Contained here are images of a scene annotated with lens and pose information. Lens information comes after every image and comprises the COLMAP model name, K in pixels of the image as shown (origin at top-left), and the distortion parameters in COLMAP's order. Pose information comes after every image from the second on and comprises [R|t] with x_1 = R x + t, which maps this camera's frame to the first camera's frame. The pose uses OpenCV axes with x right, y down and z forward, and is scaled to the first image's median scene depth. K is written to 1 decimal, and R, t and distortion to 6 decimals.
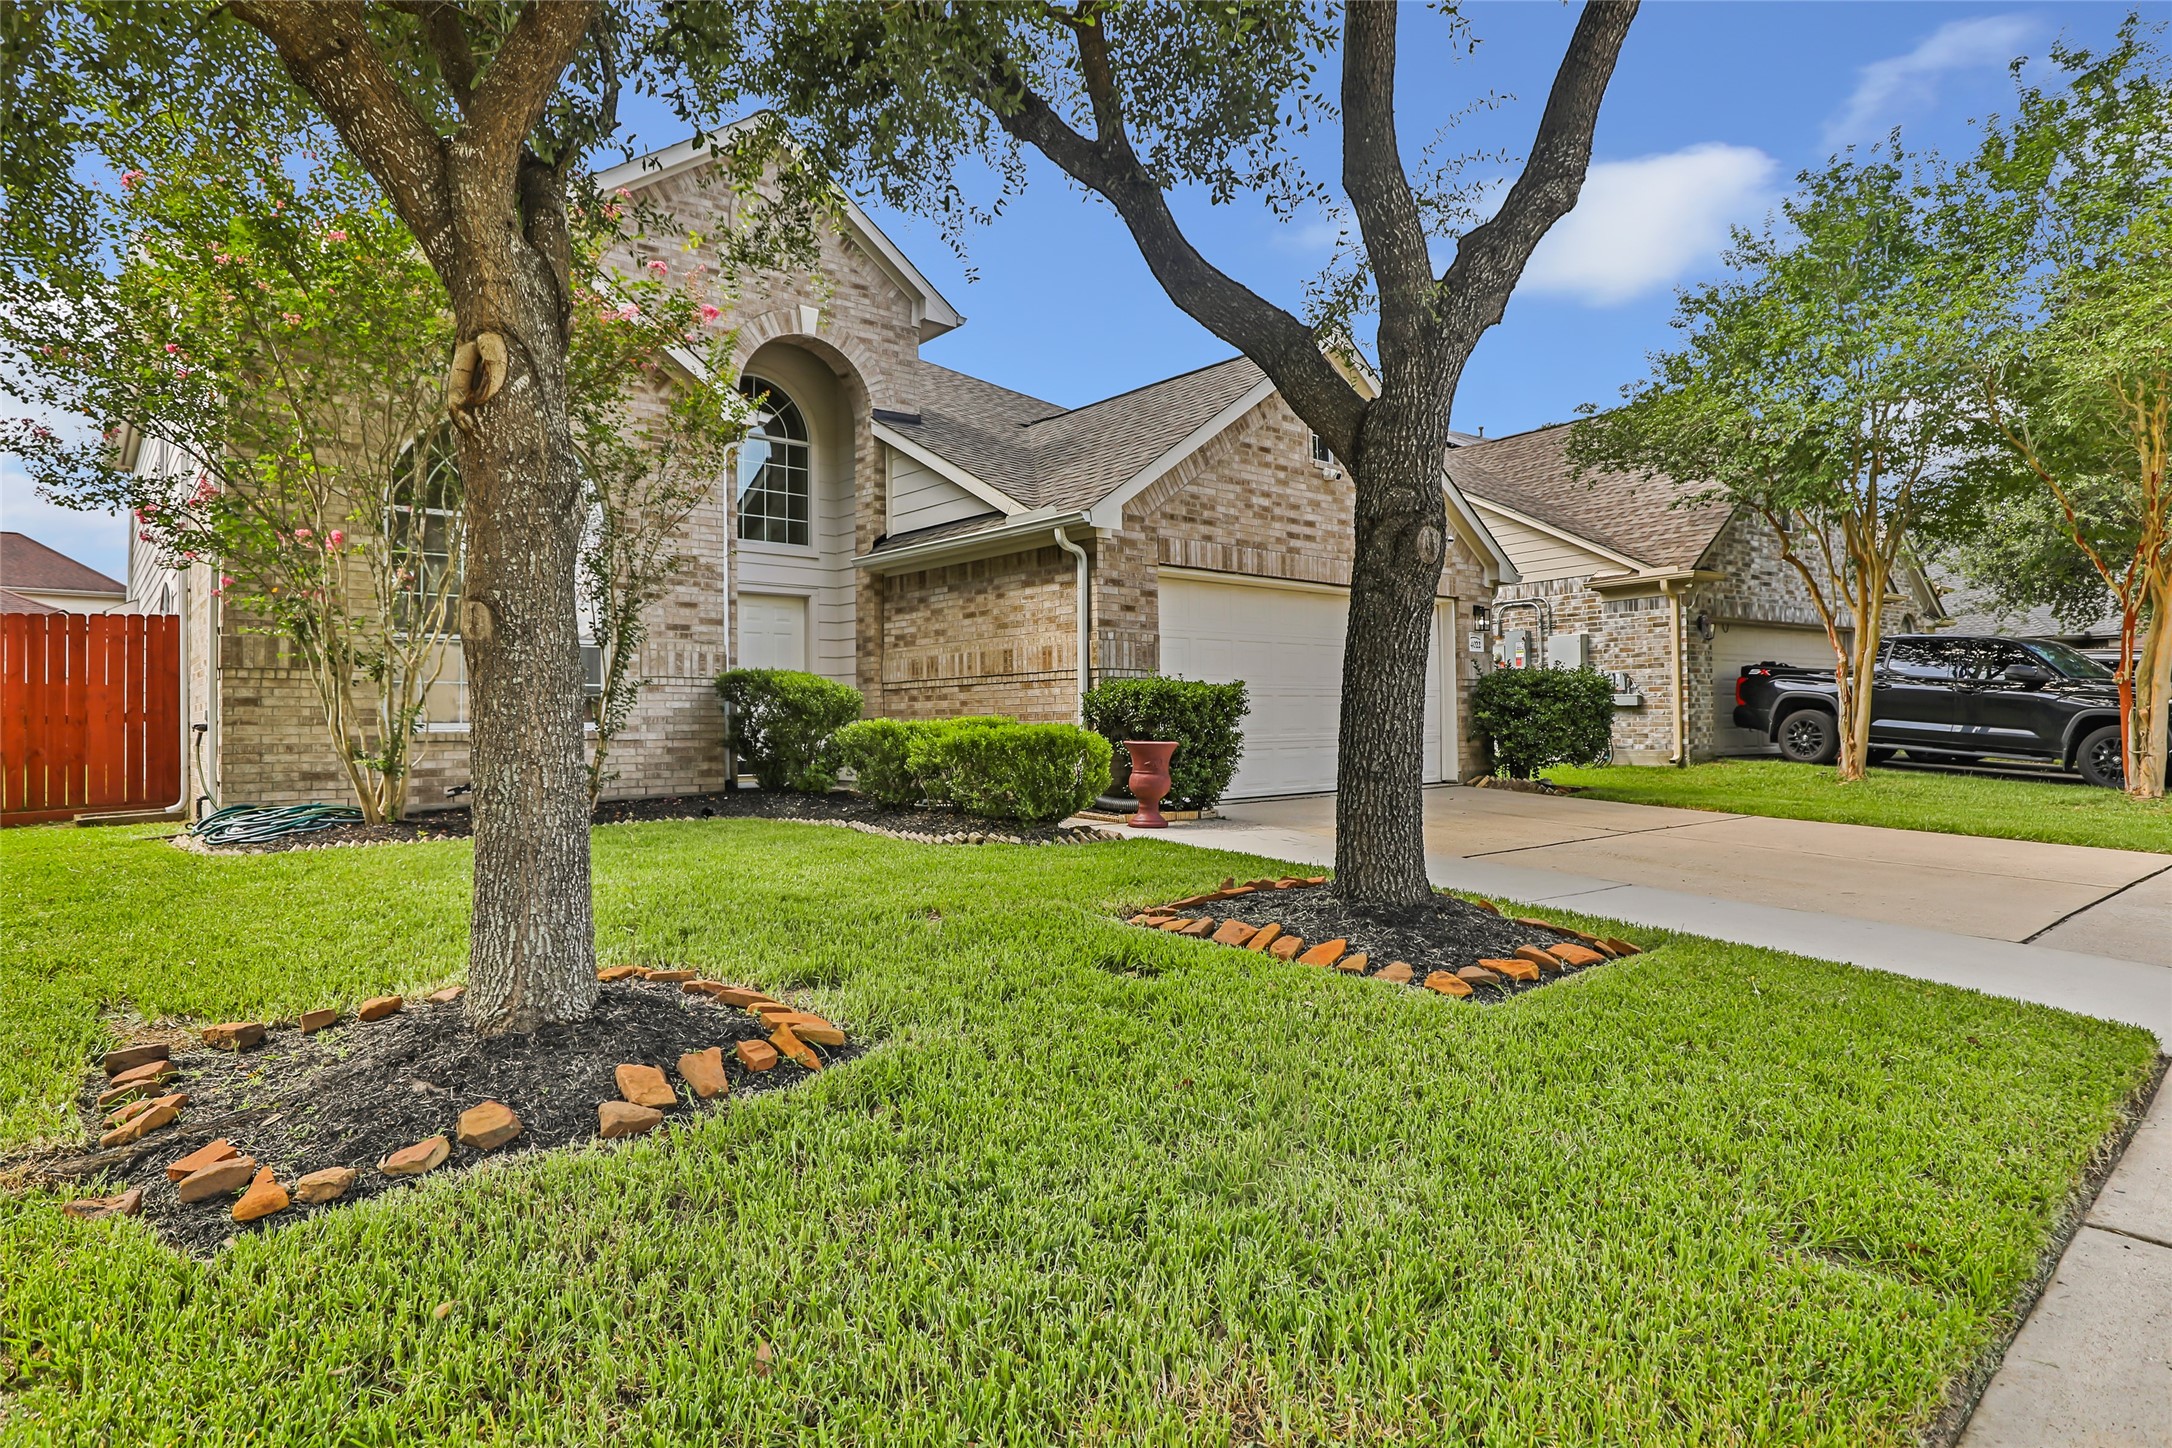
lens RADIAL K [[1173.4, 0, 1079.2], [0, 1173.4, 722.9], [0, 0, 1]] dist [-0.005376, -0.000598]
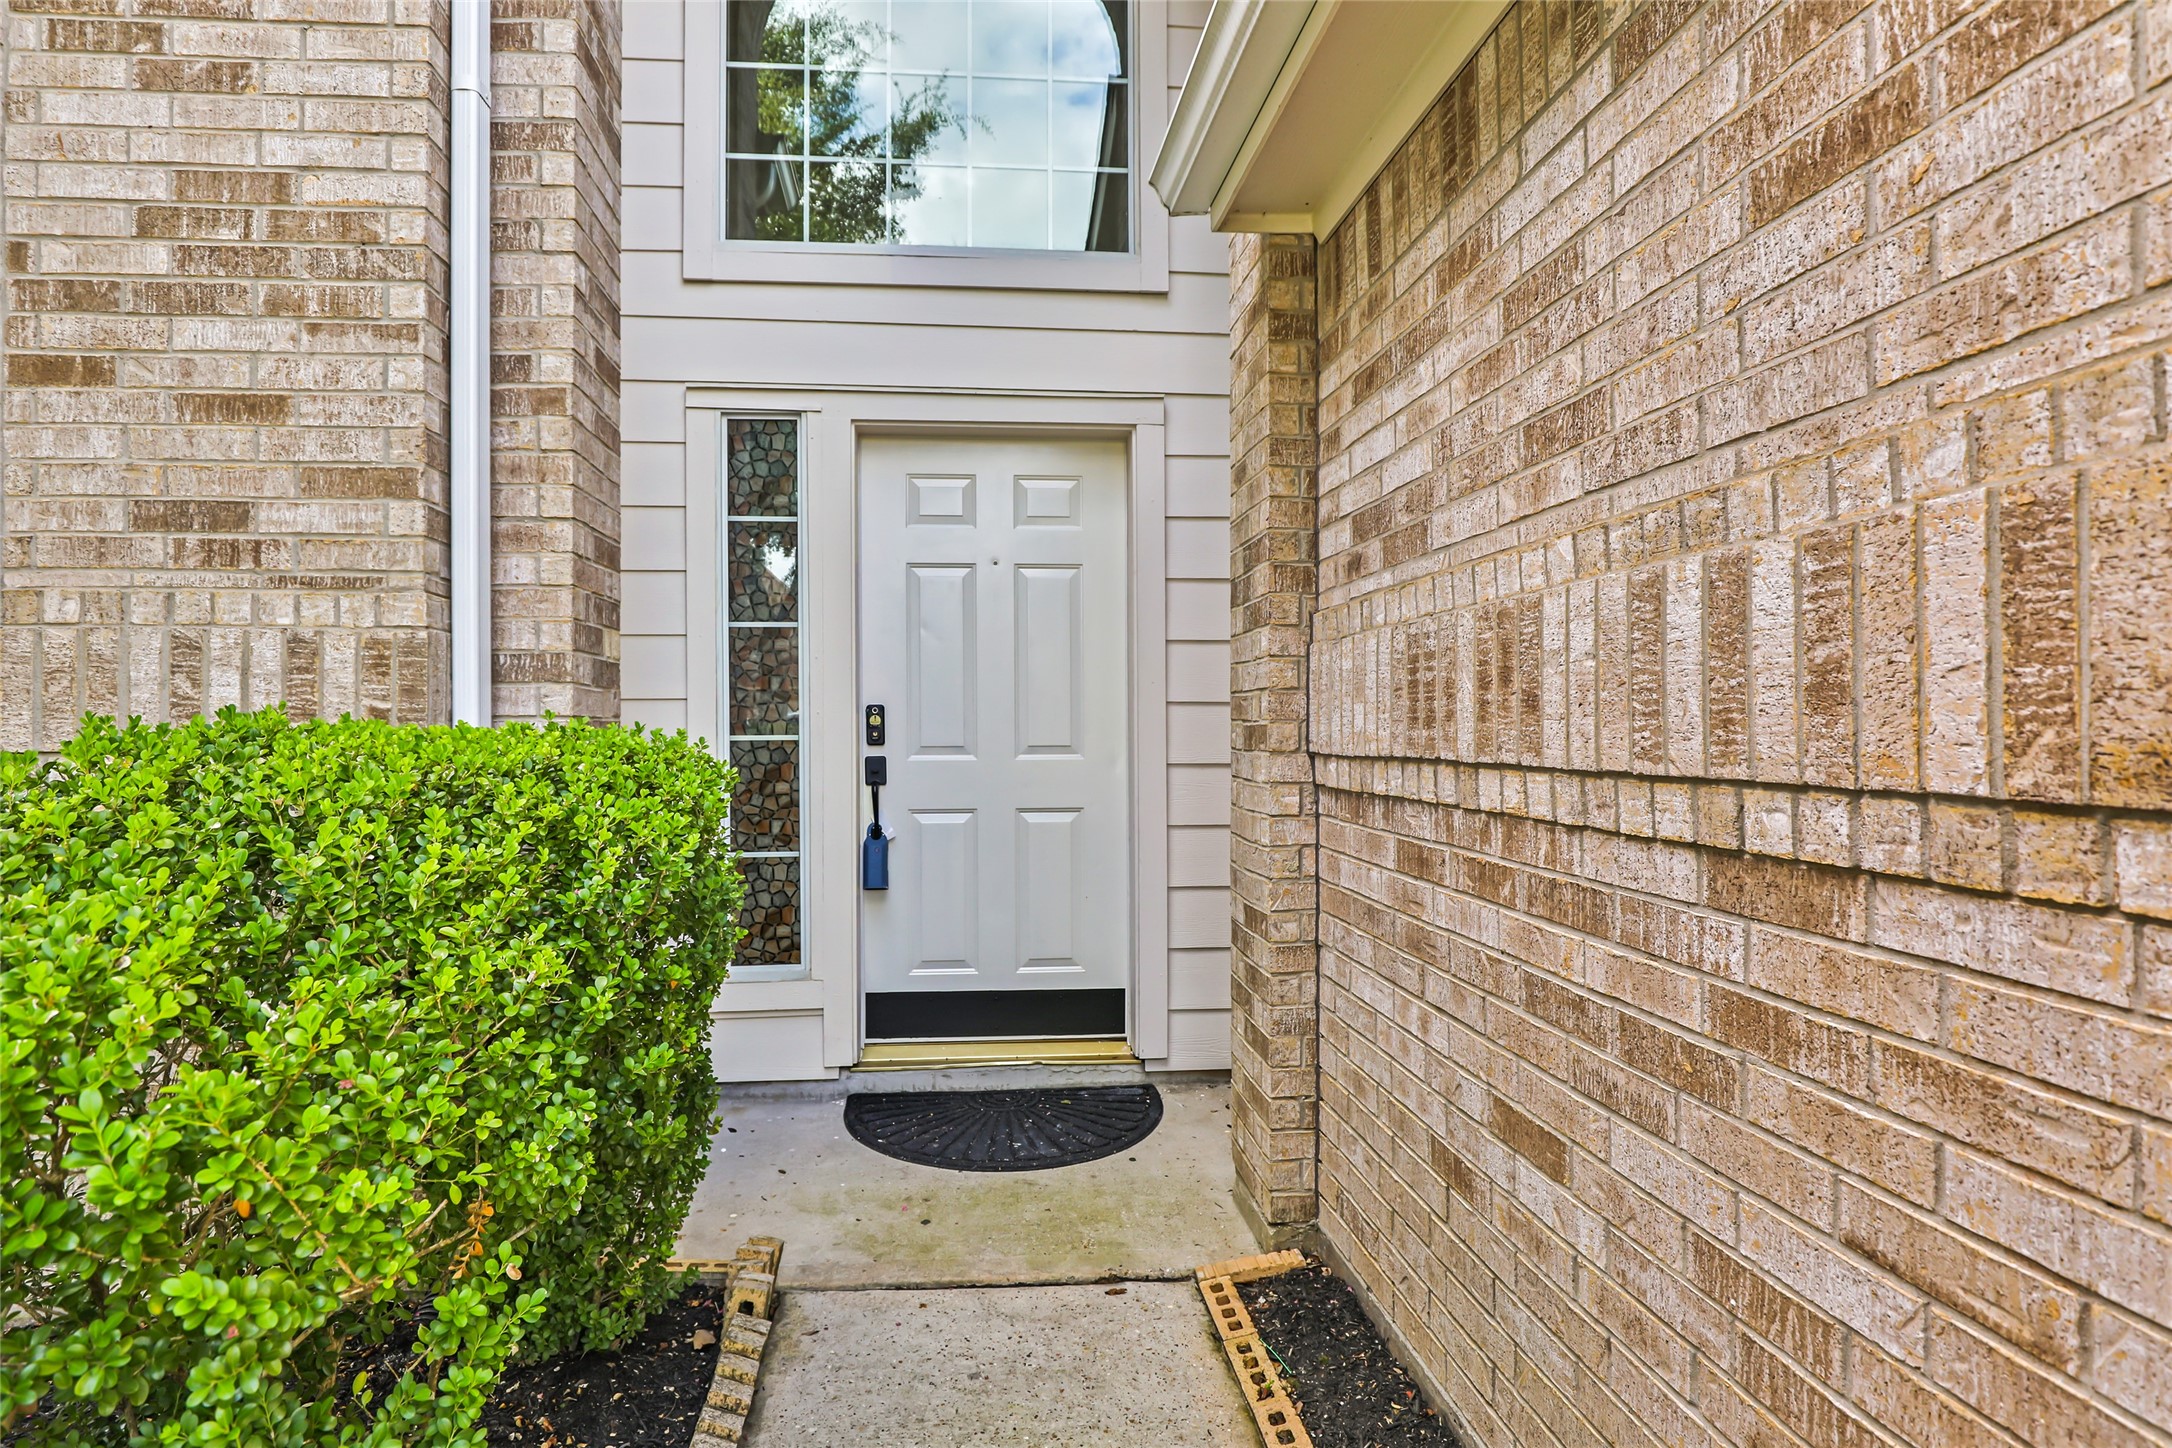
lens RADIAL K [[1173.4, 0, 1070.3], [0, 1173.4, 714.8], [0, 0, 1]] dist [-0.005376, -0.000598]
pose [[0.811290, 0.004156, -0.584629, -0.086906], [-0.004344, 0.999990, 0.001081, -0.044436], [0.584628, 0.001663, 0.811300, 0.877755]]
